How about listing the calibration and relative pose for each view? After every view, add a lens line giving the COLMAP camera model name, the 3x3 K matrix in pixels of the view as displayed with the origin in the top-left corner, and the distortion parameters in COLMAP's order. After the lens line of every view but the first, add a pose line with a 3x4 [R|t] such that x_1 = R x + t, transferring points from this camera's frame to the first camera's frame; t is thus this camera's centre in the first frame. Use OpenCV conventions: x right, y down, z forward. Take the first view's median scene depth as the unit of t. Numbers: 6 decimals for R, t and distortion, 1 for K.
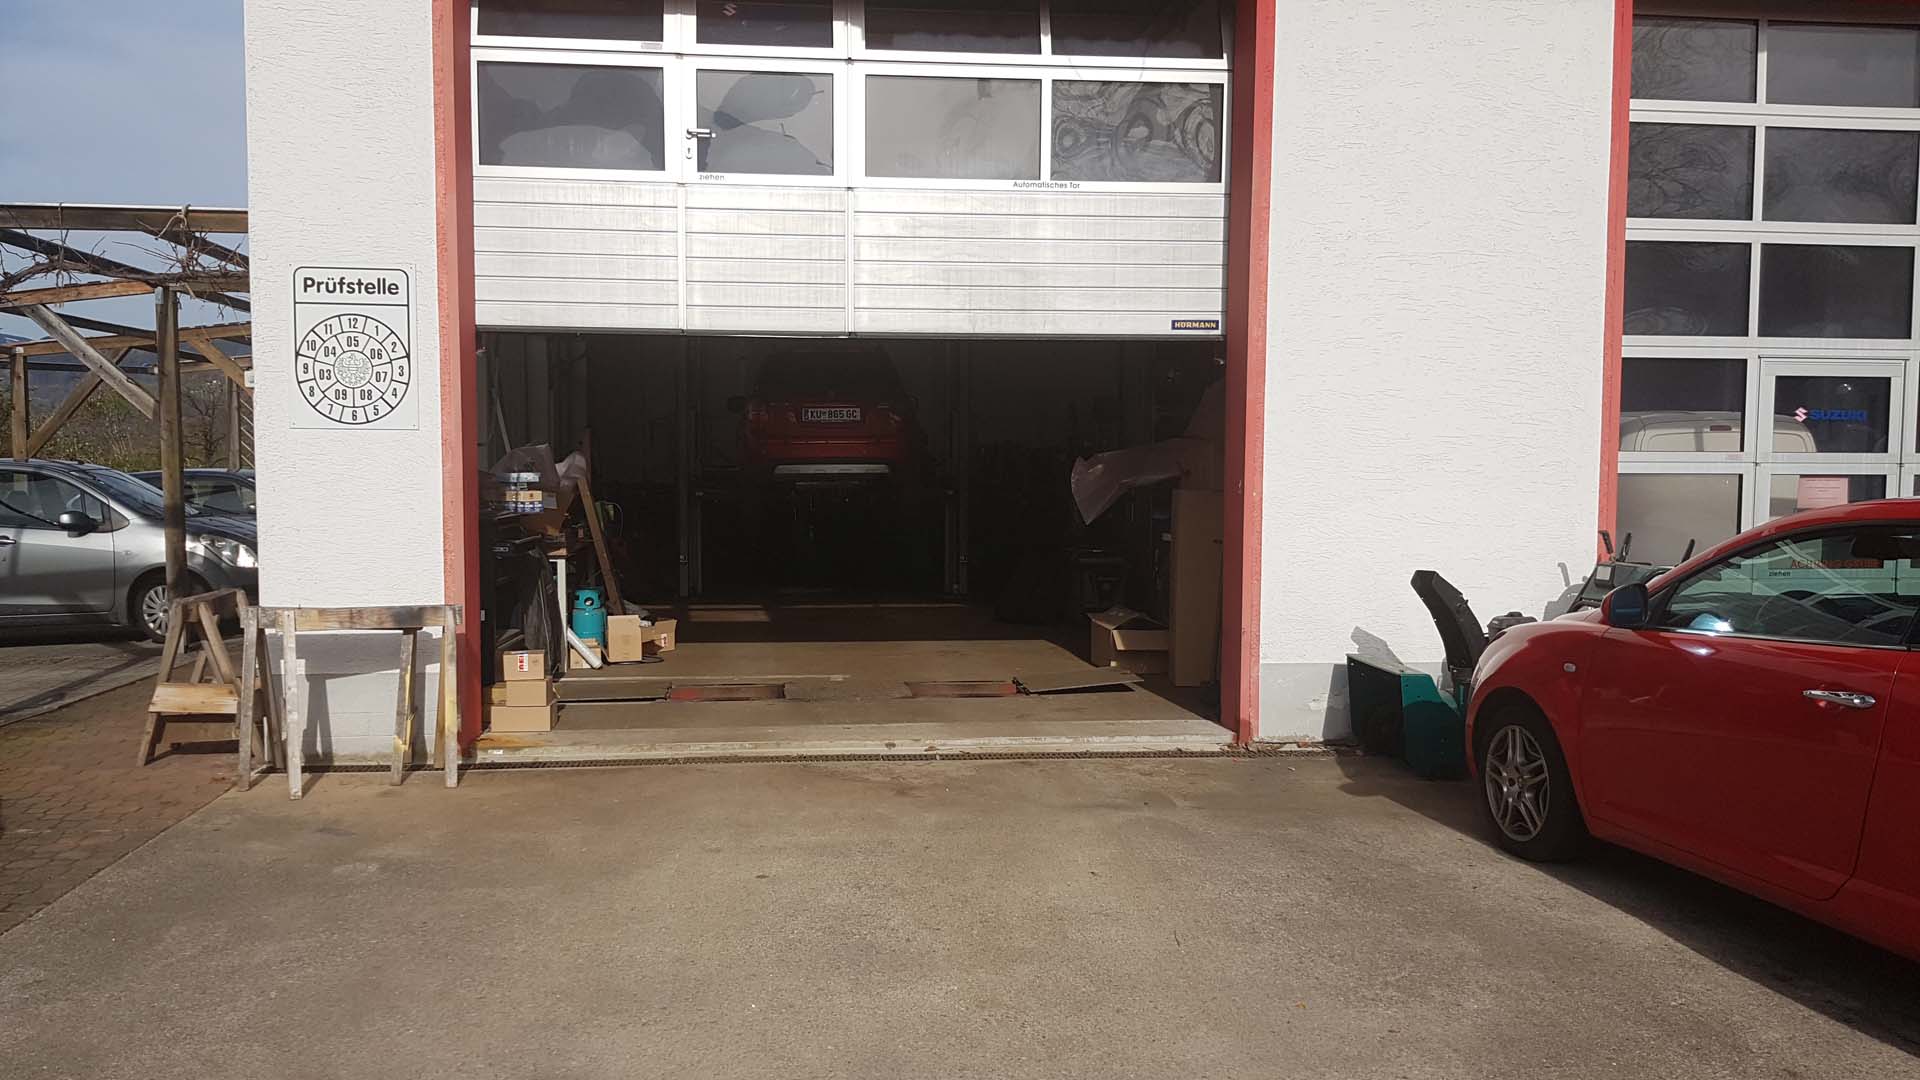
lens RADIAL K [[1472.6, 0, 958.2], [0, 1472.6, 521.1], [0, 0, 1]] dist [0.071354, -0.119914]
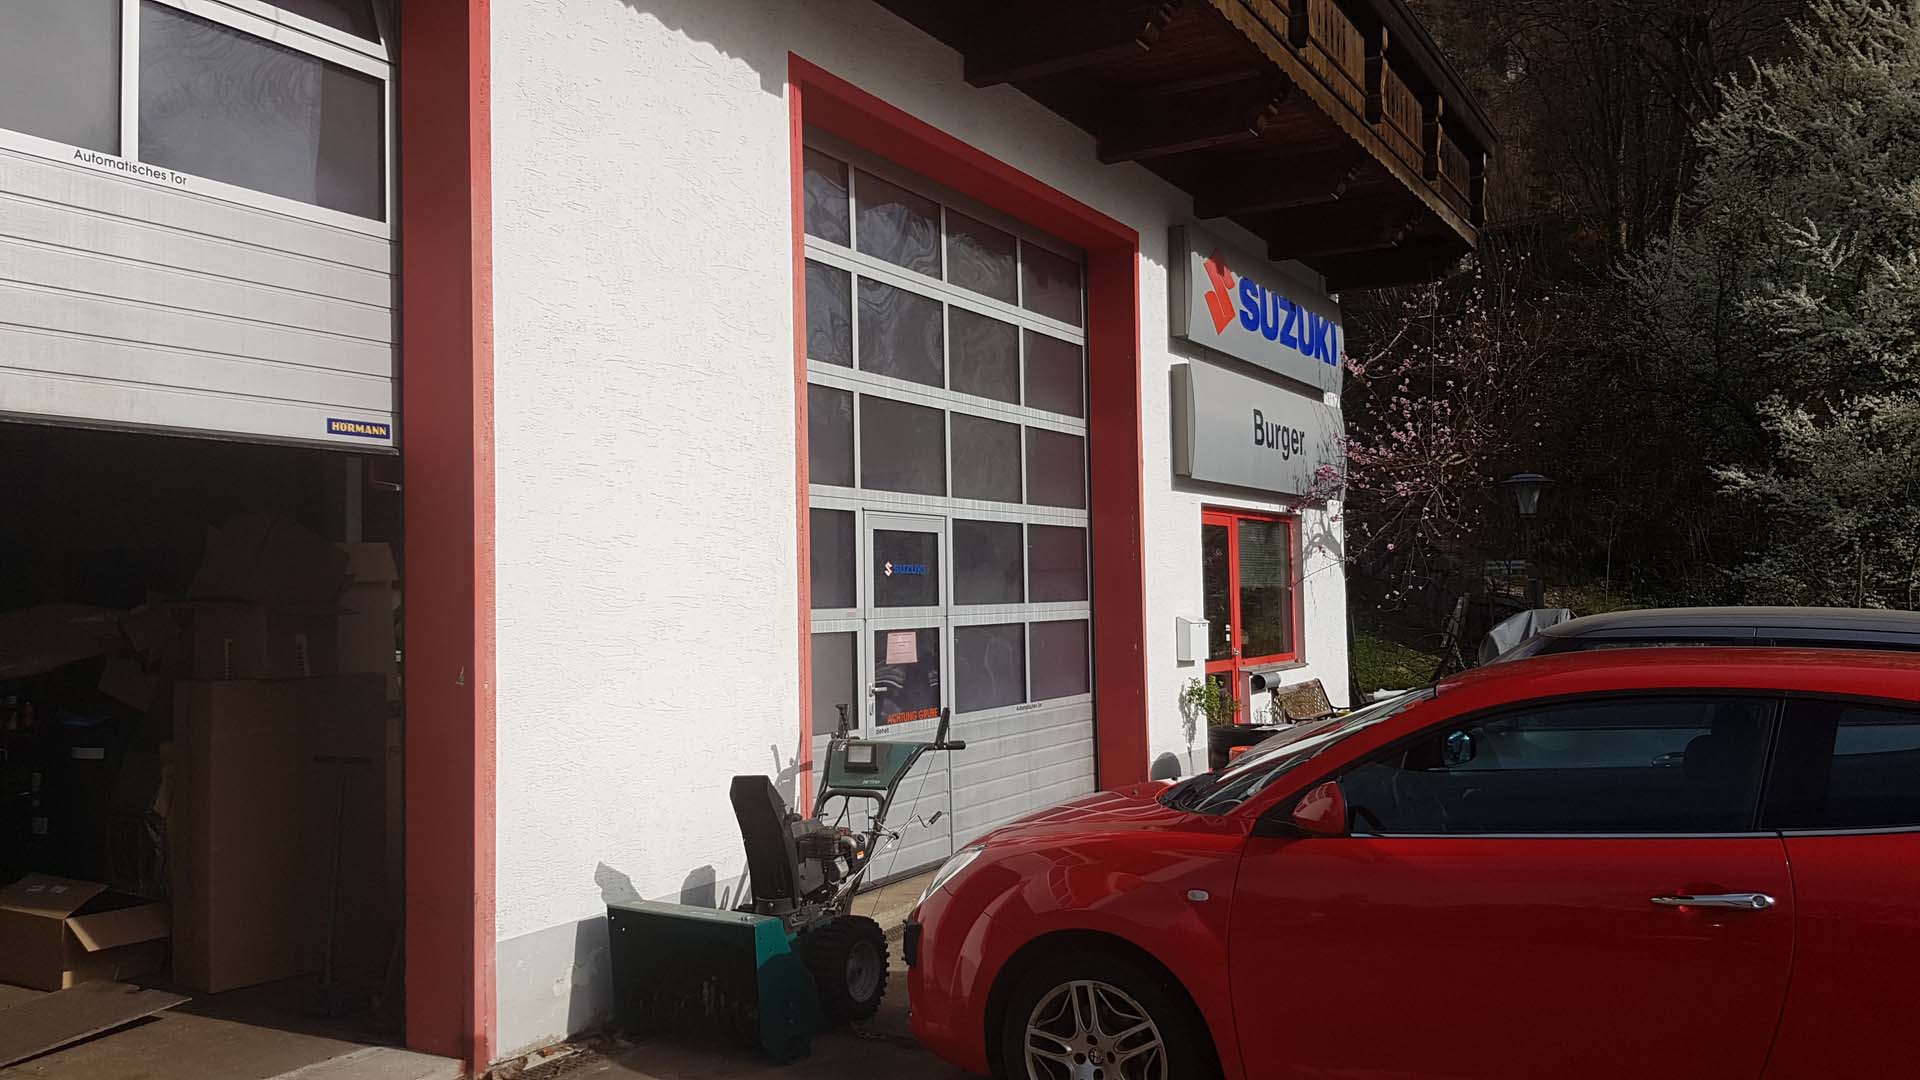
lens RADIAL K [[1472.6, 0, 958.2], [0, 1472.6, 521.1], [0, 0, 1]] dist [0.071354, -0.119914]
pose [[0.622723, 0.027542, 0.781958, -0.185401], [0.051400, 0.995782, -0.076006, -0.029479], [-0.780753, 0.087523, 0.618680, 0.396009]]
